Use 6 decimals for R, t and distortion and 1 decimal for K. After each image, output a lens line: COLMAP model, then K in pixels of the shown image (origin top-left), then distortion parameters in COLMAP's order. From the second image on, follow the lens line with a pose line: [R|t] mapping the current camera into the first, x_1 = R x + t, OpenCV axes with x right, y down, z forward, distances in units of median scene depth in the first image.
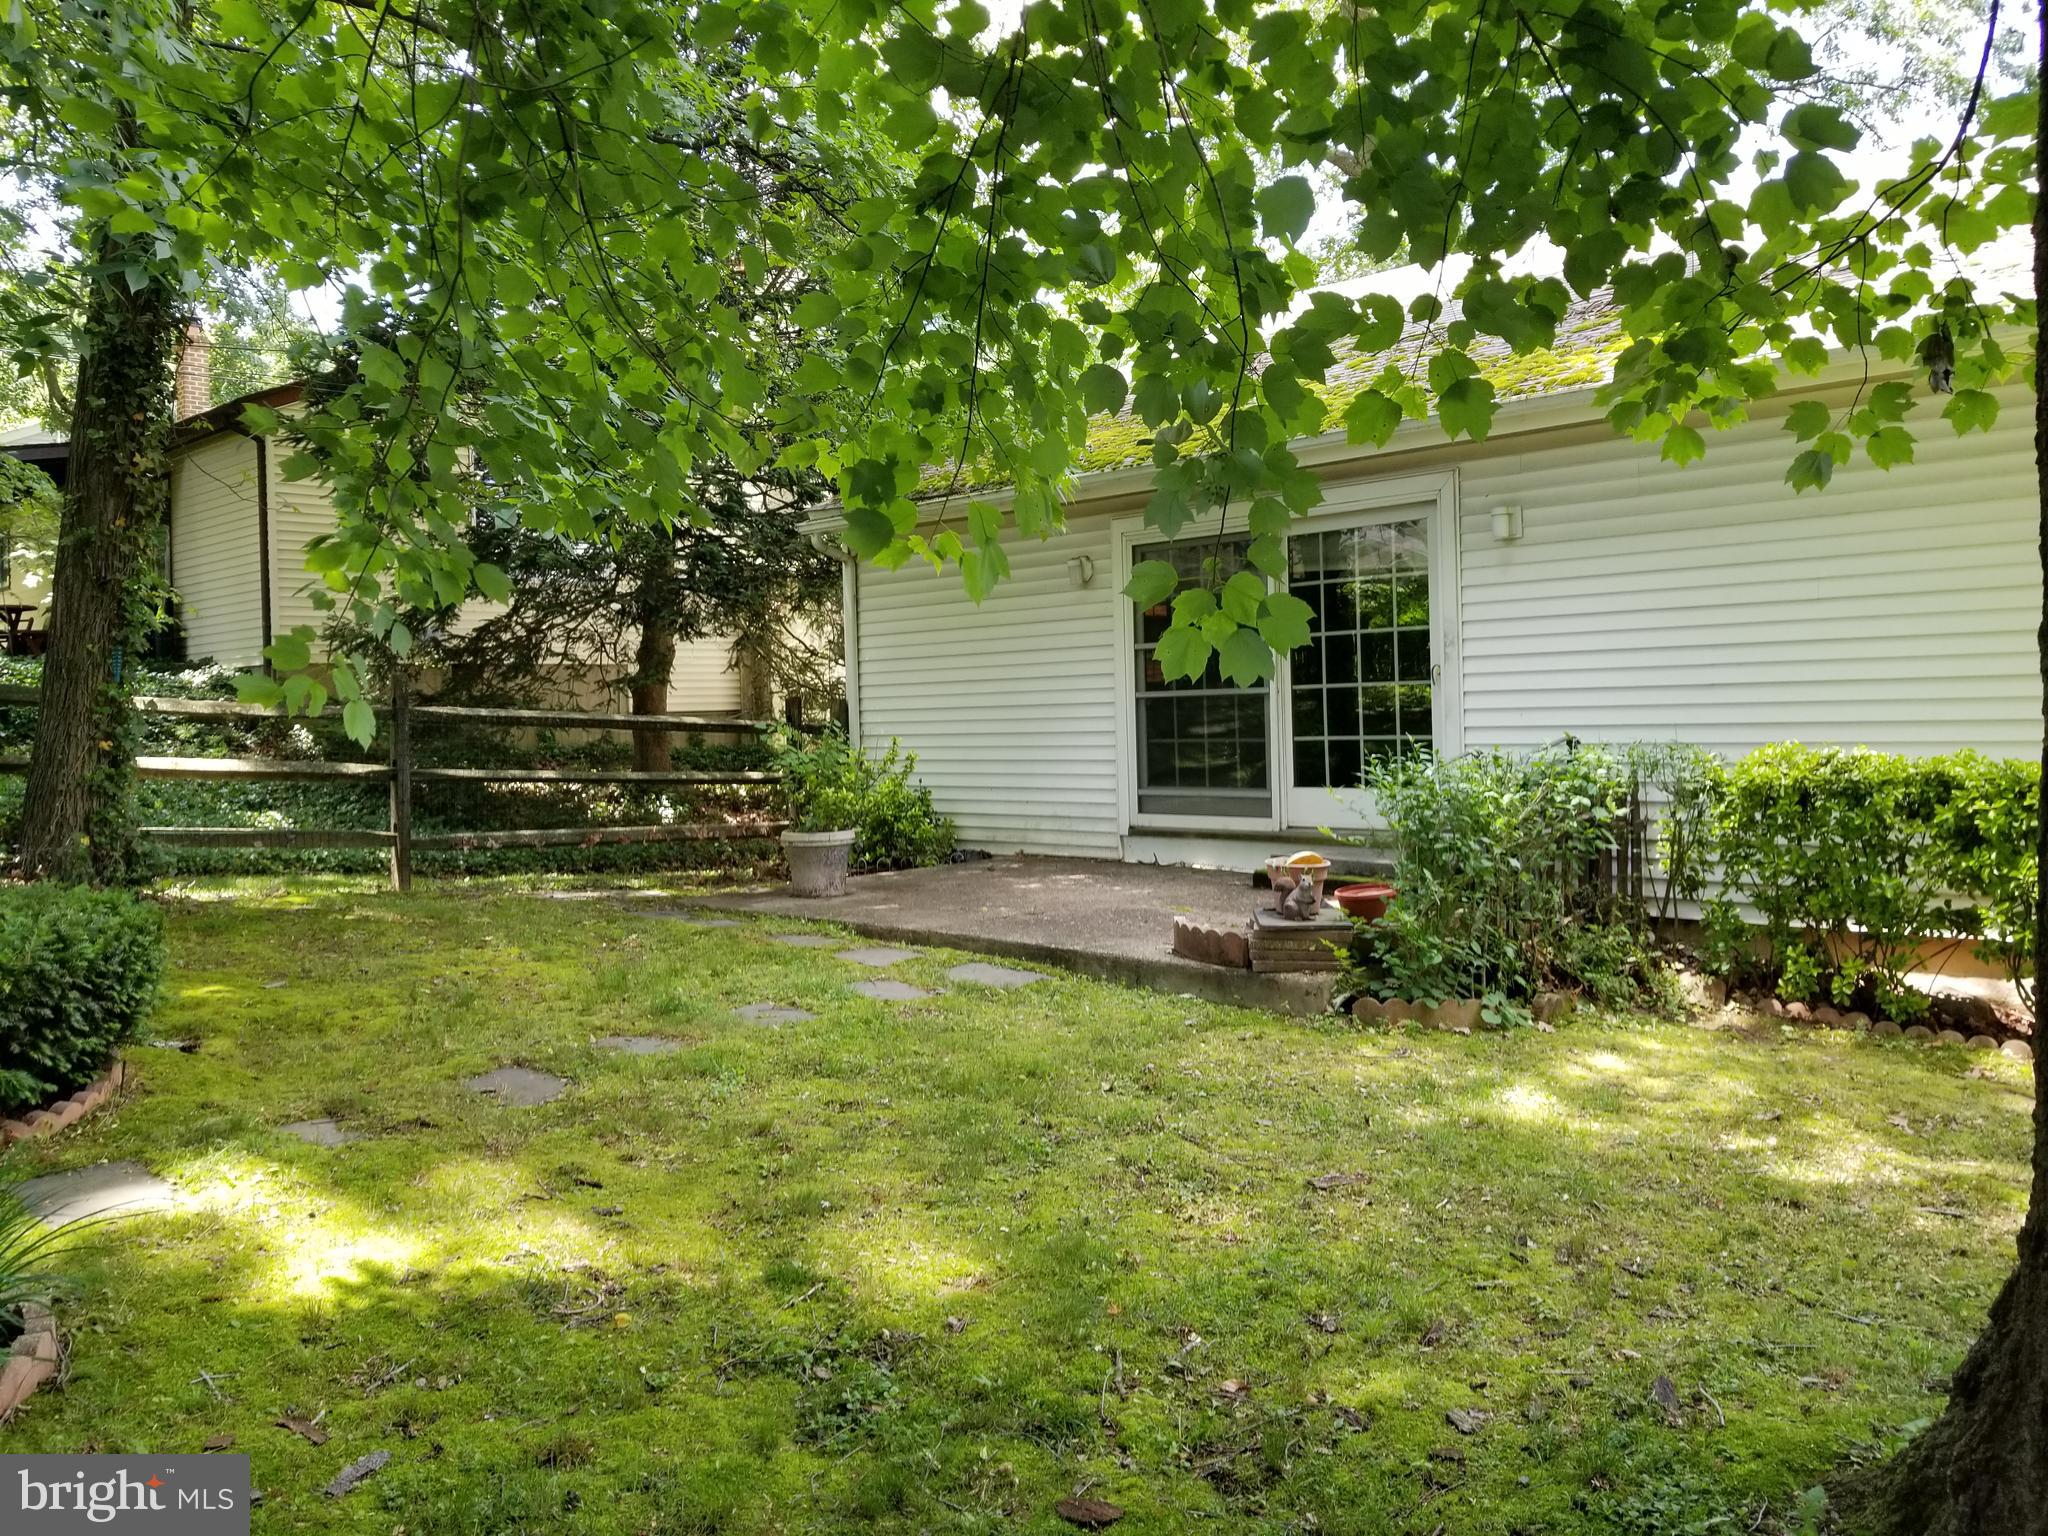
lens RADIAL K [[1611.7, 0, 998.5], [0, 1611.7, 764.5], [0, 0, 1]] dist [0.087701, -0.160437]
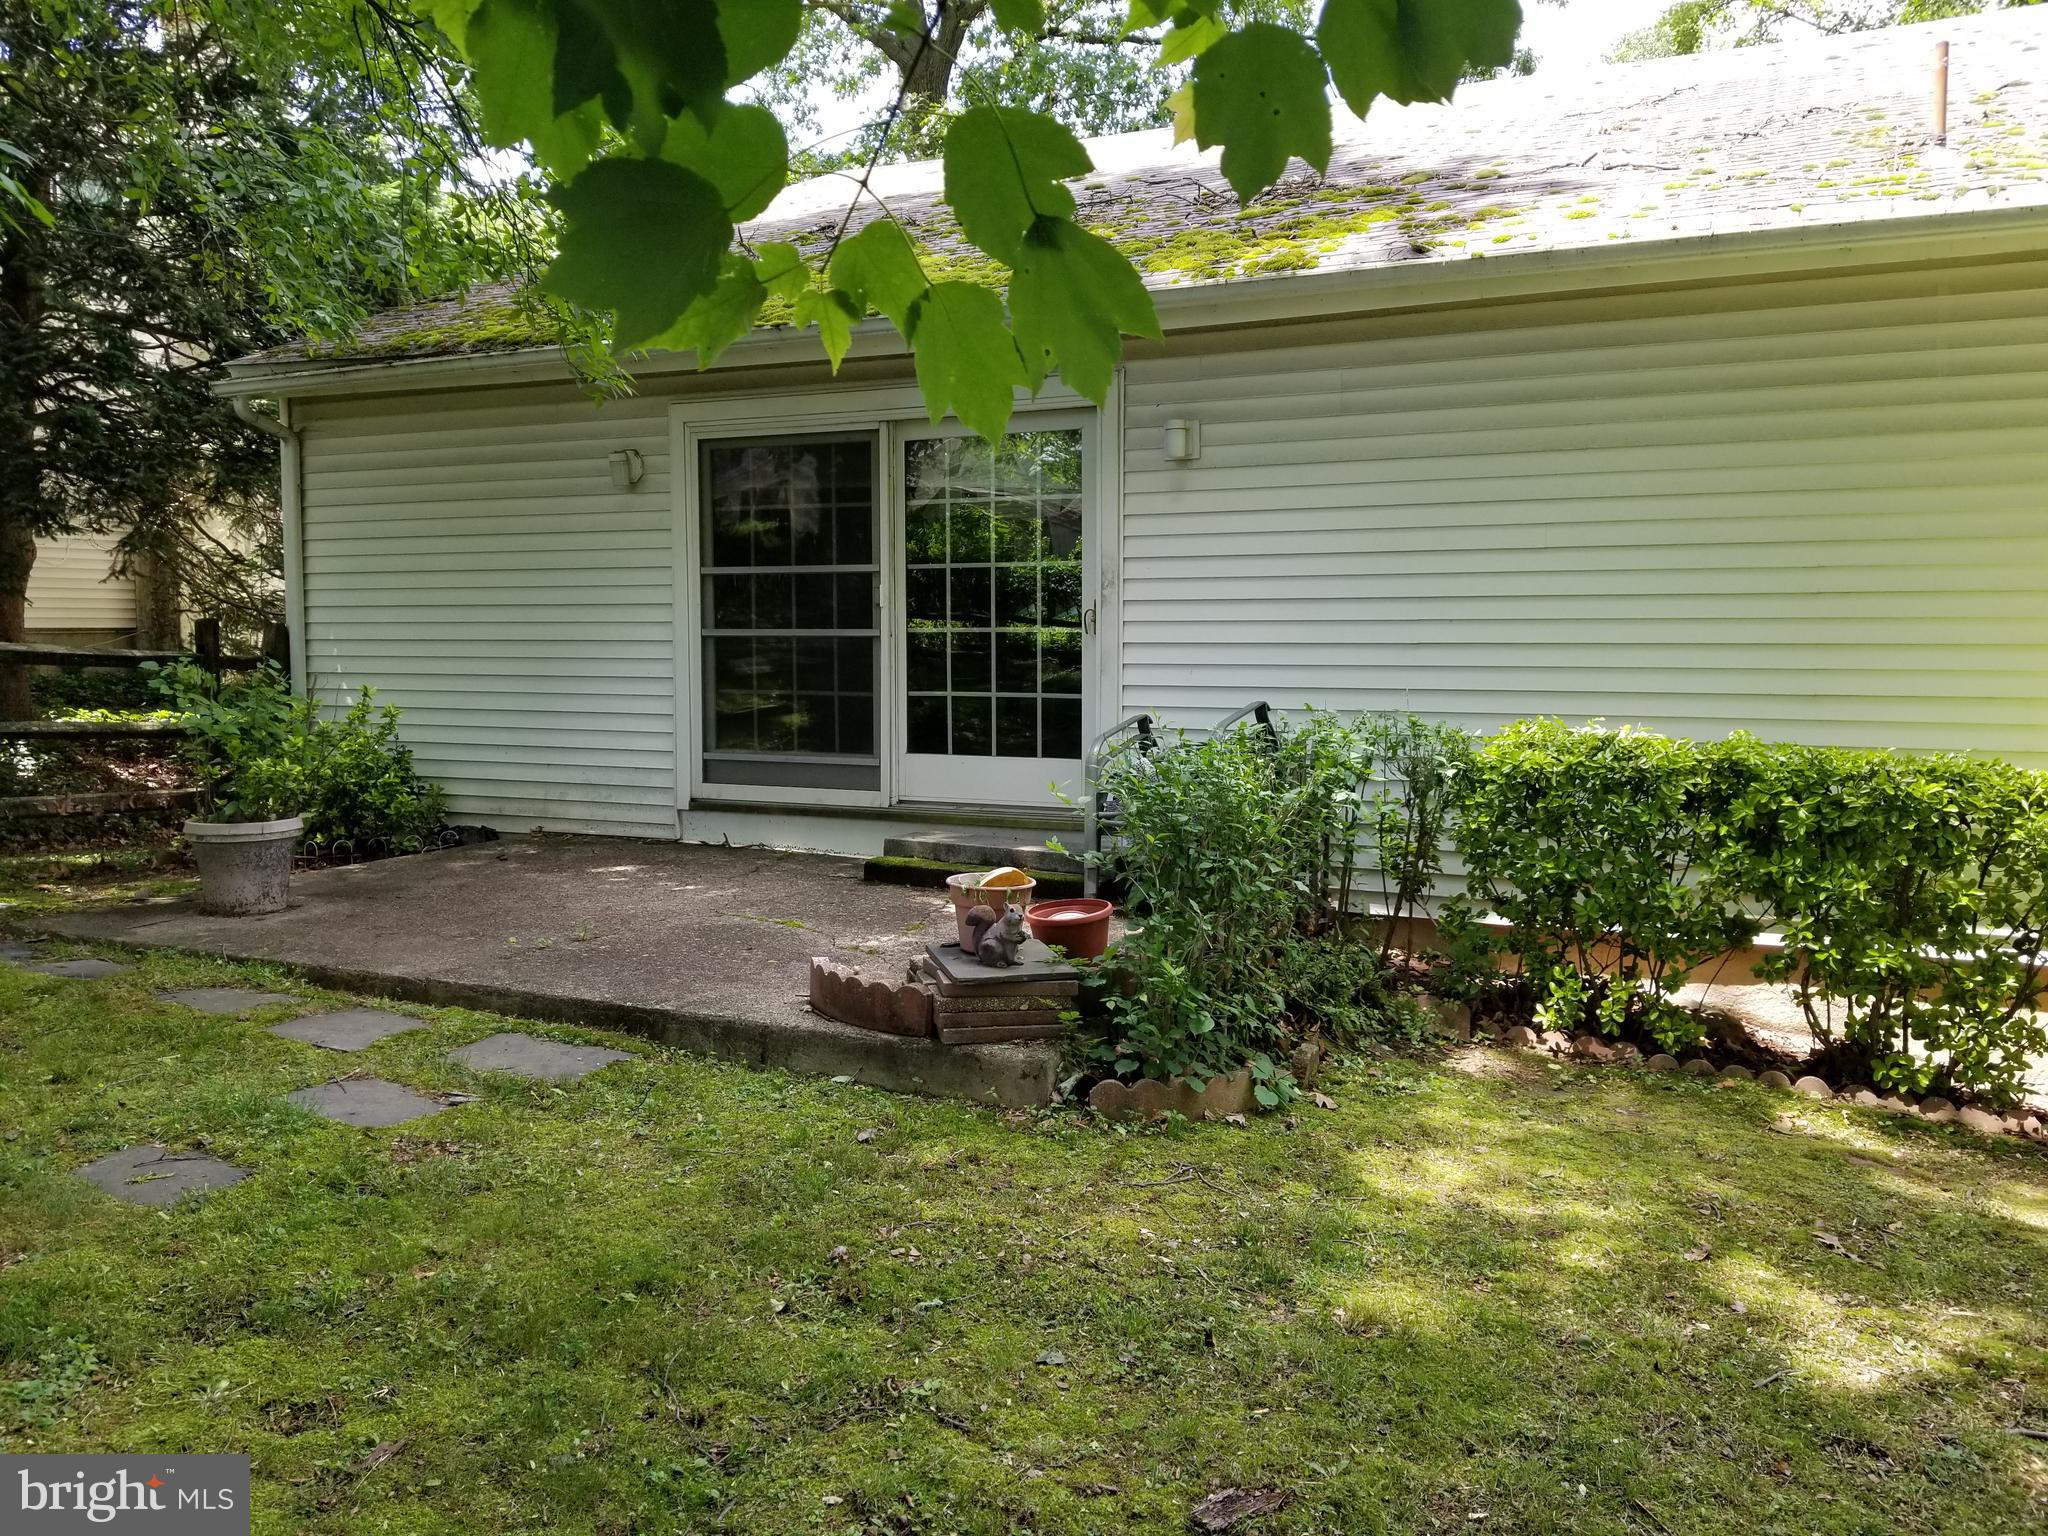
lens RADIAL K [[1622.2, 0, 1068.2], [0, 1622.2, 741.6], [0, 0, 1]] dist [0.084113, -0.142072]
pose [[0.938228, 0.002568, 0.346008, -0.023709], [-0.012859, 0.999540, 0.027451, -0.015415], [-0.345778, -0.030205, 0.937830, 0.215590]]
